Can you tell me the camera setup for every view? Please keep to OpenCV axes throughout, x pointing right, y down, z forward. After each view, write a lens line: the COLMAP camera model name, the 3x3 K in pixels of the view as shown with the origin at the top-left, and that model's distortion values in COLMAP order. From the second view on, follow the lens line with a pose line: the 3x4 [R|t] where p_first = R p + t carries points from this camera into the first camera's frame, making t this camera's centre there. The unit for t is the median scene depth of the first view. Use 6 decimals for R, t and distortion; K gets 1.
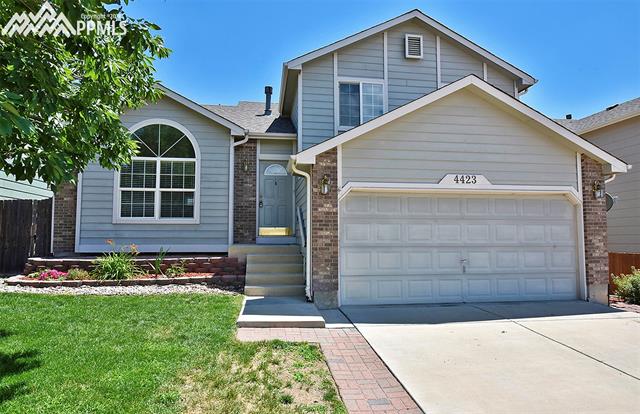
lens RADIAL K [[302.1, 0, 319.9], [0, 302.1, 222.0], [0, 0, 1]] dist [-0.000296, 0.000033]
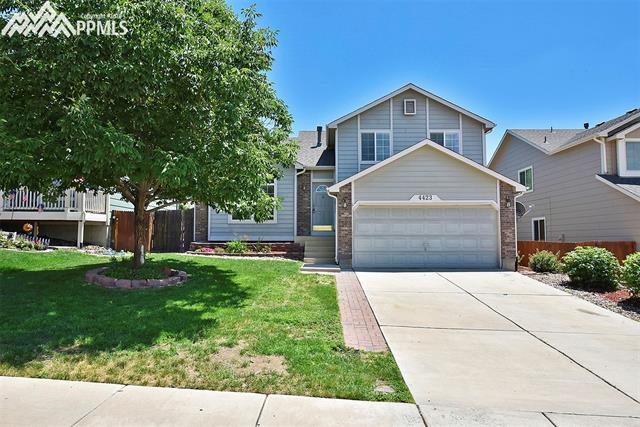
lens RADIAL K [[435.4, 0, 320.0], [0, 435.4, 213.5], [0, 0, 1]] dist [0.000029, -0.000018]
pose [[0.977768, -0.009892, -0.209457, 0.391748], [0.007738, 0.999908, -0.011101, -0.024115], [0.209548, 0.009233, 0.977755, -1.520918]]
